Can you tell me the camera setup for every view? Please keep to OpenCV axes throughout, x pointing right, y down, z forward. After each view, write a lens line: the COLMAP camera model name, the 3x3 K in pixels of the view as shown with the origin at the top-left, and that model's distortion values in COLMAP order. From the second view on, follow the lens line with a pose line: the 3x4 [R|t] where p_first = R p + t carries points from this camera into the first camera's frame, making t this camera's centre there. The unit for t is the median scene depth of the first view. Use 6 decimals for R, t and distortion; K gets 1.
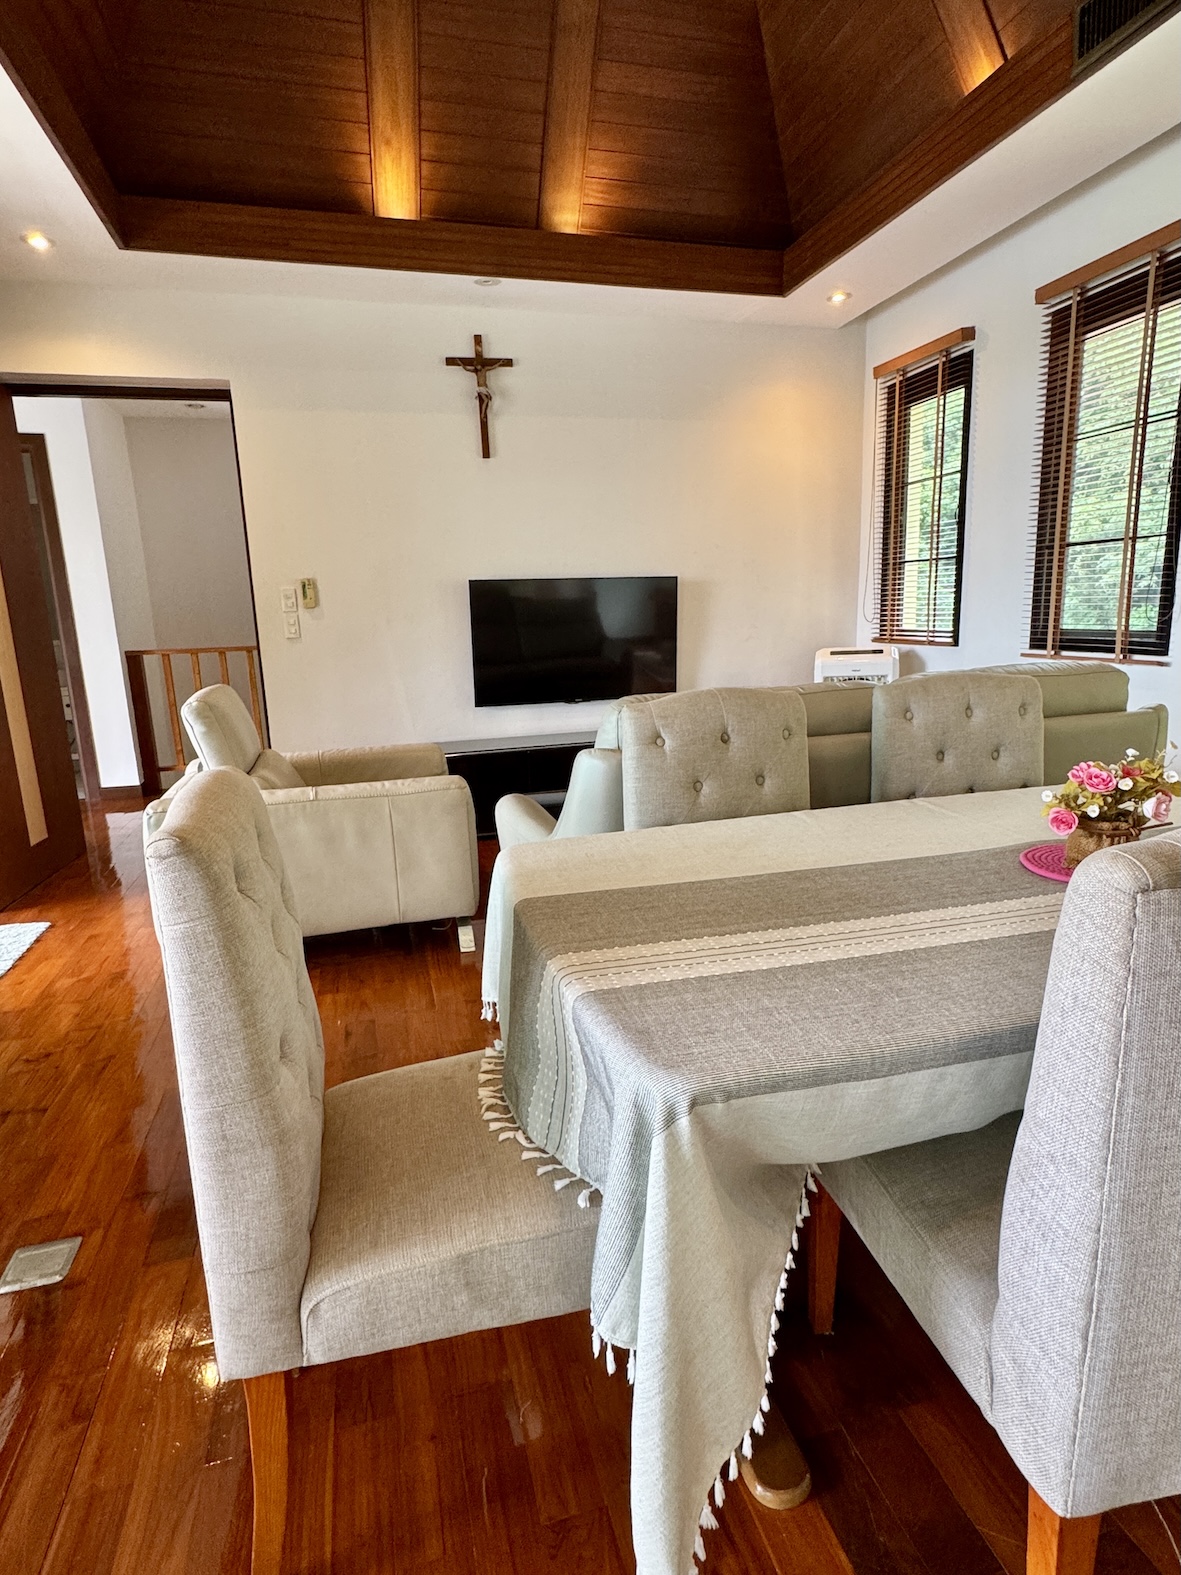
lens RADIAL K [[845.1, 0, 594.6], [0, 845.1, 786.4], [0, 0, 1]] dist [-0.002230, -0.000221]
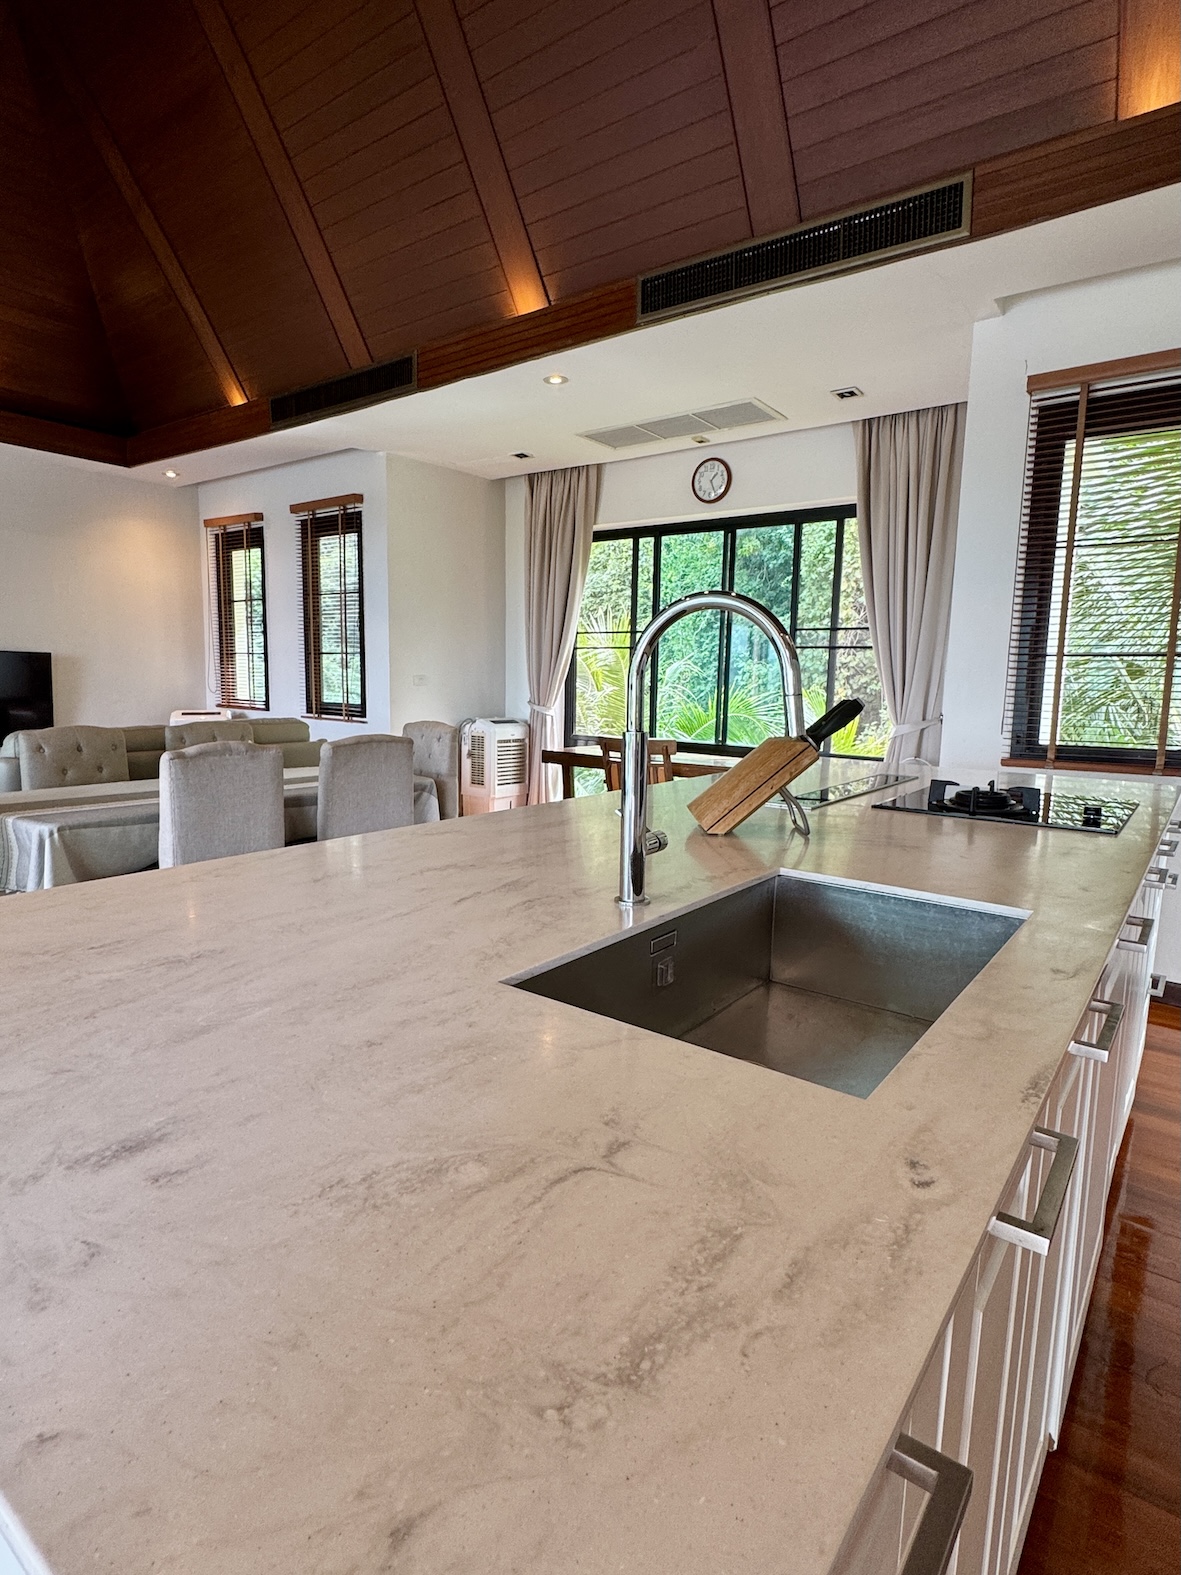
lens RADIAL K [[845.1, 0, 594.6], [0, 845.1, 786.4], [0, 0, 1]] dist [-0.002230, -0.000221]
pose [[0.789713, -0.033095, 0.612583, -0.049314], [0.081315, 0.995380, -0.051052, 0.100064], [-0.608063, 0.090129, 0.788756, -0.575848]]
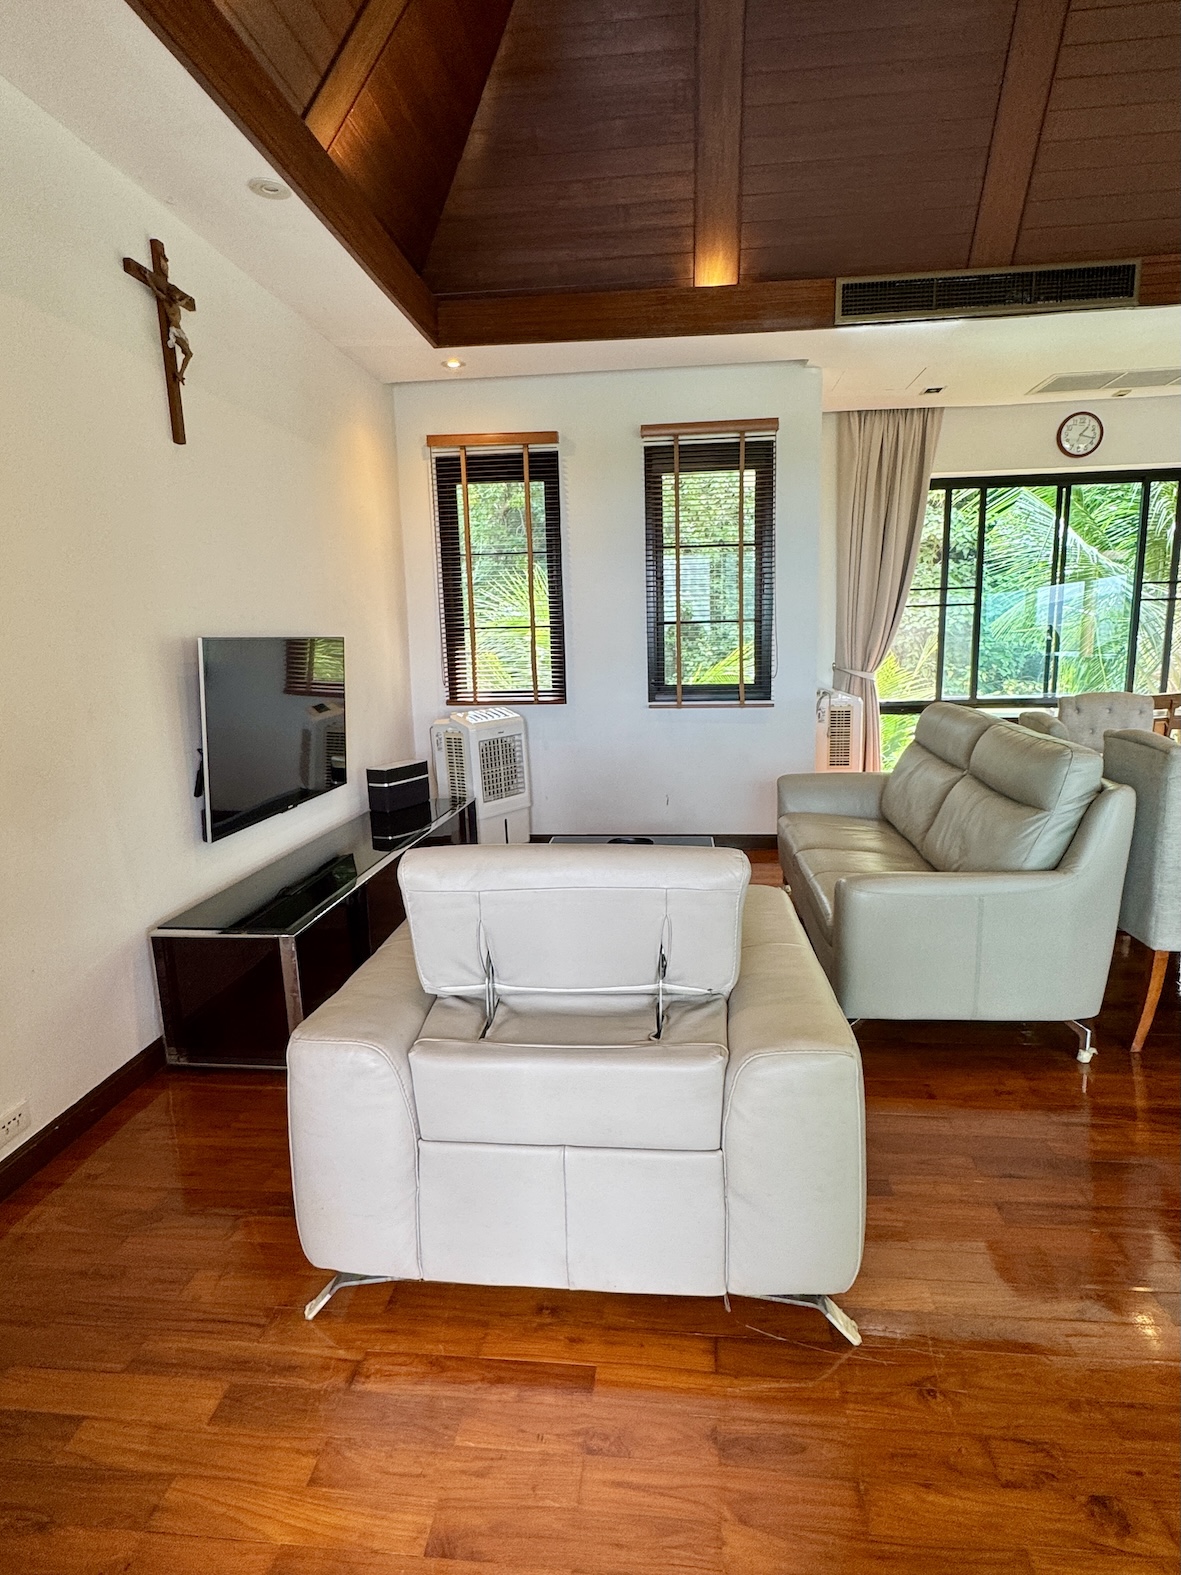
lens RADIAL K [[860.7, 0, 590.5], [0, 860.7, 787.5], [0, 0, 1]] dist [0.001652, 0.000665]
pose [[0.359782, -0.142491, 0.922092, -0.672936], [0.203801, 0.976408, 0.071366, -0.134310], [-0.910506, 0.162247, 0.380334, 0.558894]]
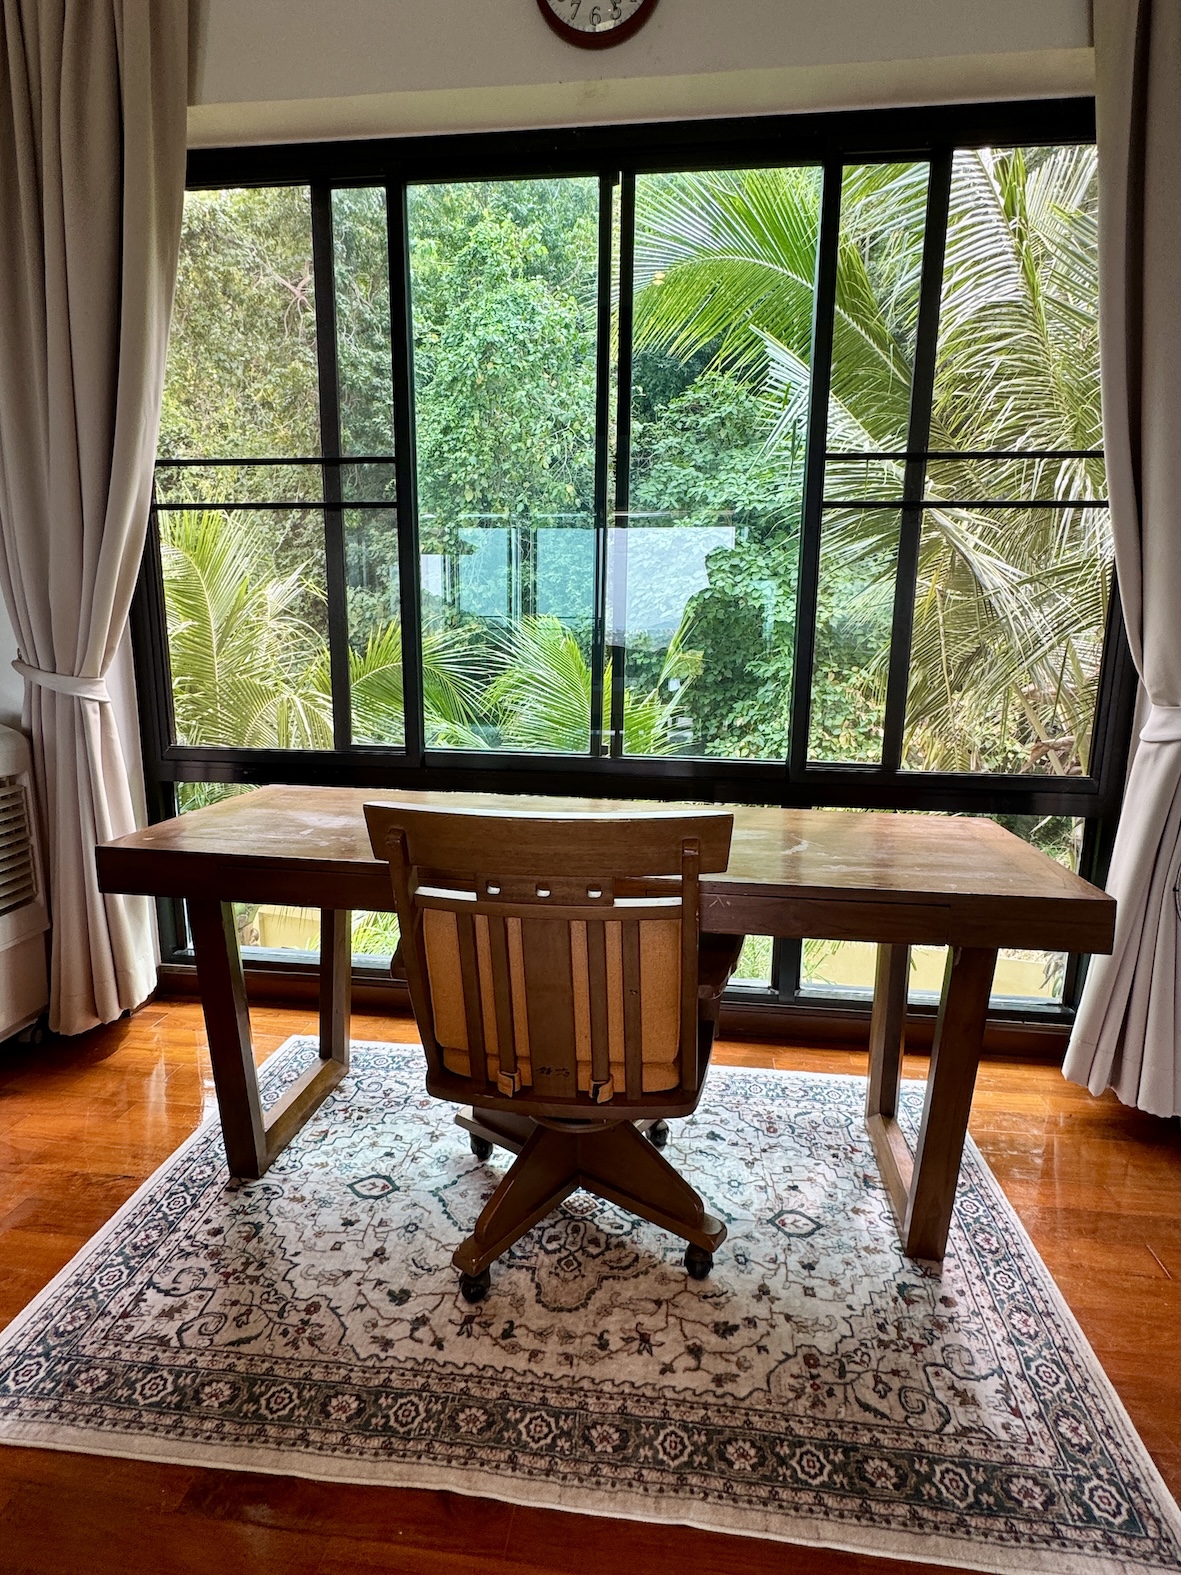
lens RADIAL K [[845.1, 0, 594.6], [0, 845.1, 786.4], [0, 0, 1]] dist [-0.002230, -0.000221]
pose [[0.404686, -0.123652, 0.906057, 0.464549], [0.163294, 0.984662, 0.061446, -0.040123], [-0.899758, 0.123088, 0.418671, 0.165034]]
